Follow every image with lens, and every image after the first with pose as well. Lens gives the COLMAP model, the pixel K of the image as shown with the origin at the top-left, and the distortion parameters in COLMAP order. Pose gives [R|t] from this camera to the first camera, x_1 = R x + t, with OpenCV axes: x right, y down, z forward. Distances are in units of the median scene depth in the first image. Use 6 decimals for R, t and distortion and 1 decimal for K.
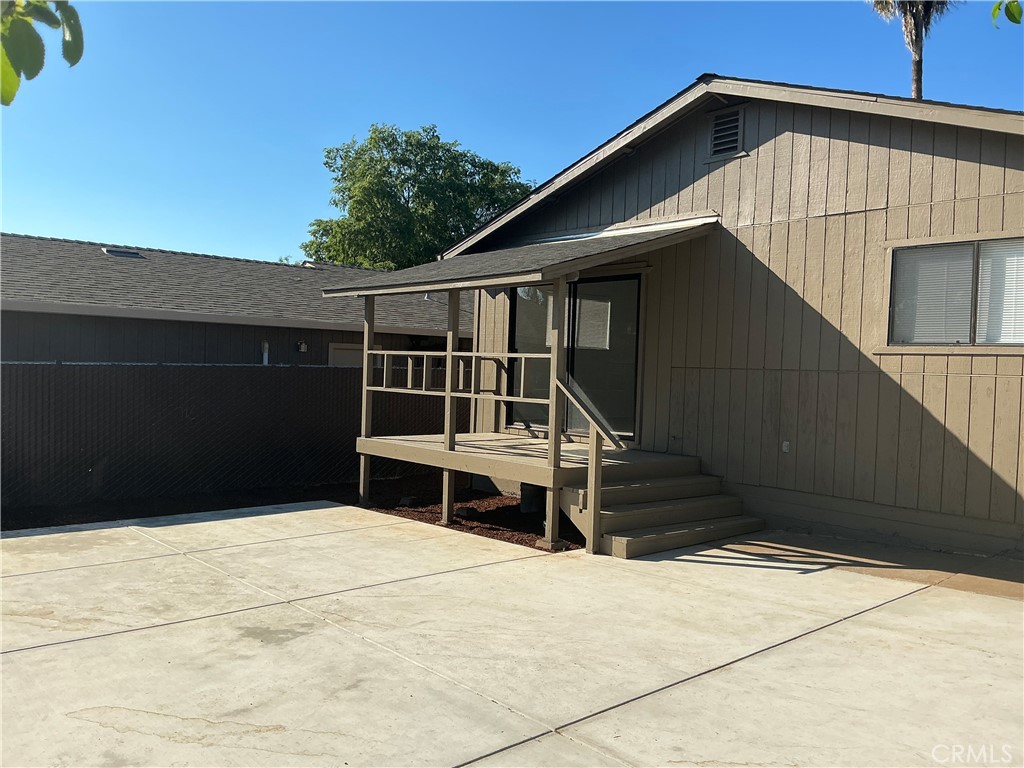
lens RADIAL K [[848.9, 0, 512.0], [0, 848.9, 384.0], [0, 0, 1]] dist [0.100465, -0.243610]
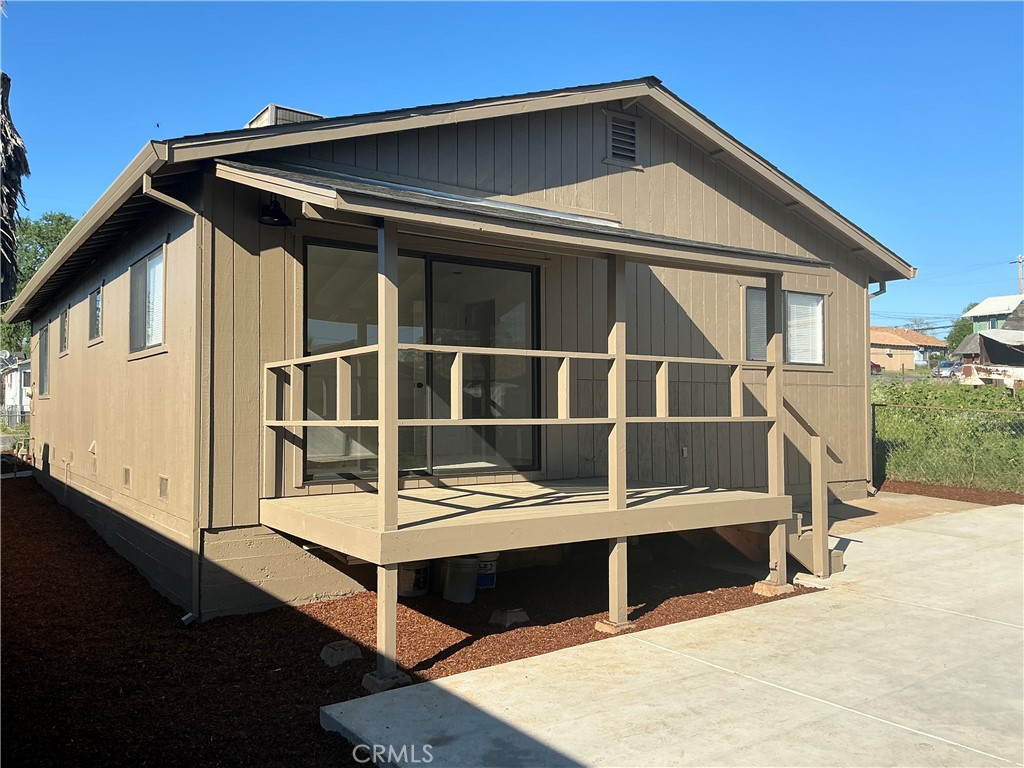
lens RADIAL K [[848.9, 0, 512.0], [0, 848.9, 384.0], [0, 0, 1]] dist [0.100465, -0.243610]
pose [[0.097040, -0.002278, 0.995278, -0.731009], [0.024728, 0.999694, -0.000123, -0.017688], [-0.994973, 0.024623, 0.097067, 1.037083]]
